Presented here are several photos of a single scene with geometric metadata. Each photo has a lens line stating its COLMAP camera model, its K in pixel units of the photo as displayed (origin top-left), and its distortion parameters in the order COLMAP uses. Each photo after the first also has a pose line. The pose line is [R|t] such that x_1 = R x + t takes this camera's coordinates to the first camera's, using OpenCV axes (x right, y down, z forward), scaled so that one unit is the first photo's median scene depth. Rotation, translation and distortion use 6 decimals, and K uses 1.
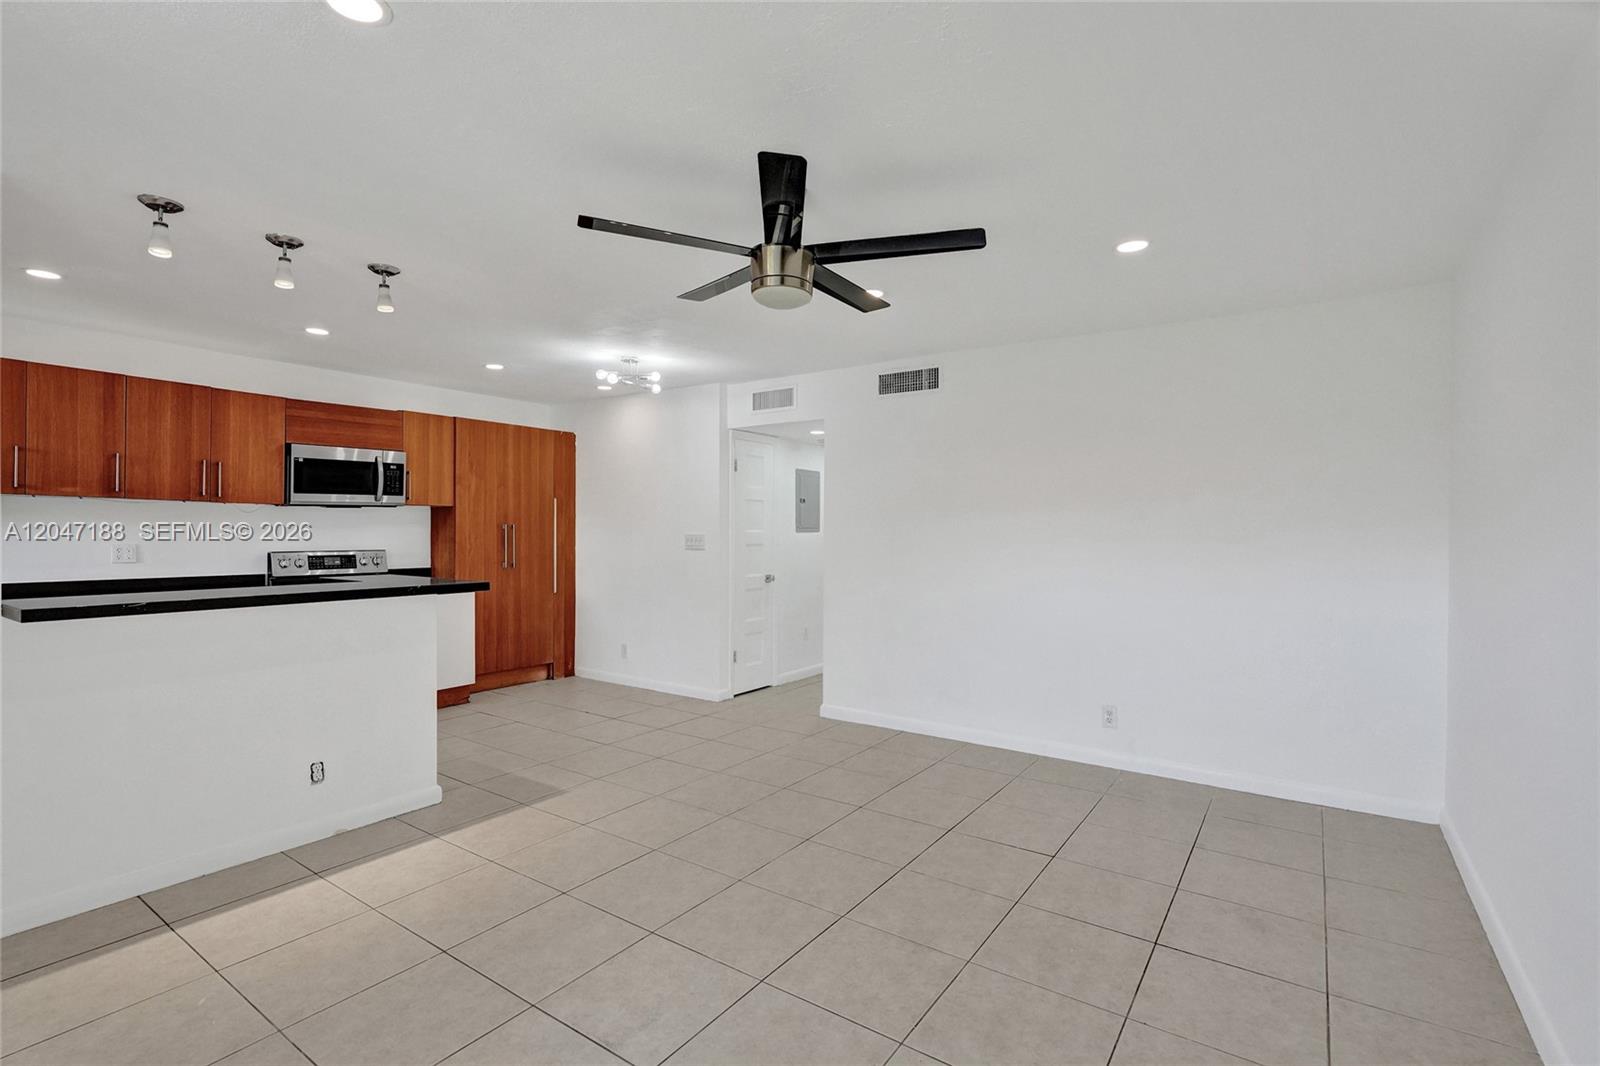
lens RADIAL K [[748.1, 0, 794.6], [0, 748.1, 538.3], [0, 0, 1]] dist [-0.004013, -0.000460]
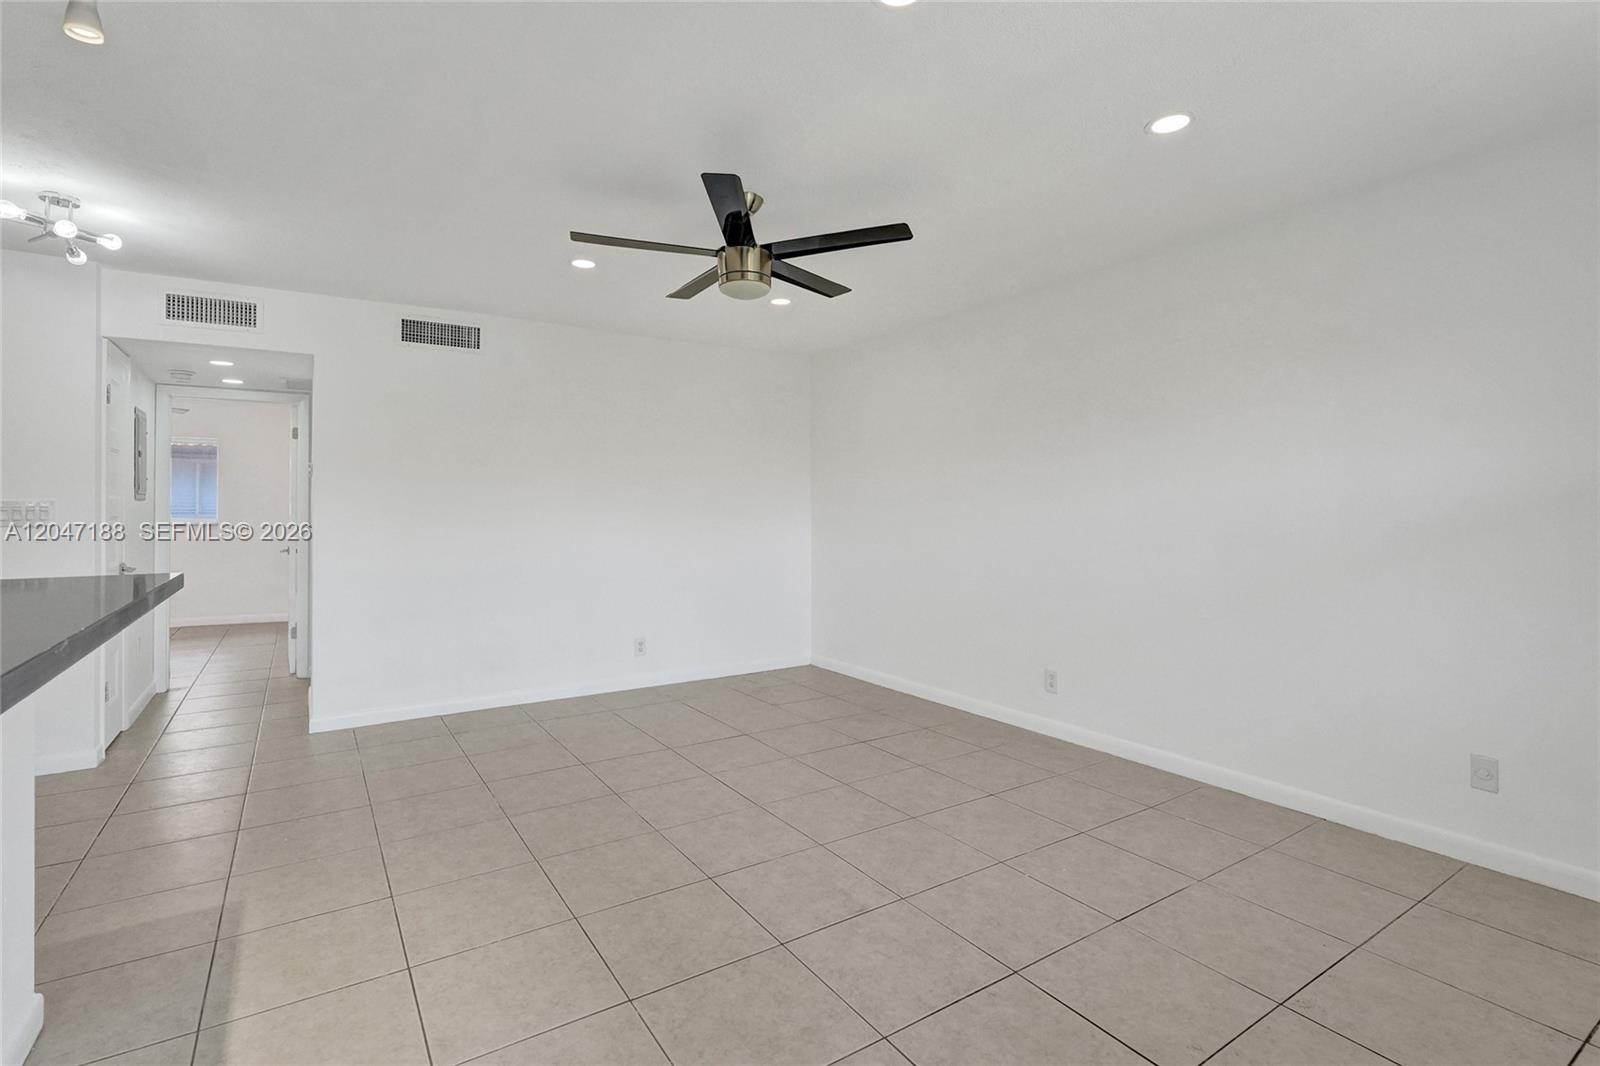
lens RADIAL K [[763.7, 0, 800.0], [0, 763.7, 503.5], [0, 0, 1]] dist [-0.002438, -0.000055]
pose [[0.369505, -0.001902, 0.929227, -0.534404], [0.014510, 0.999888, -0.003723, 0.008605], [-0.929115, 0.014859, 0.369491, 0.233296]]
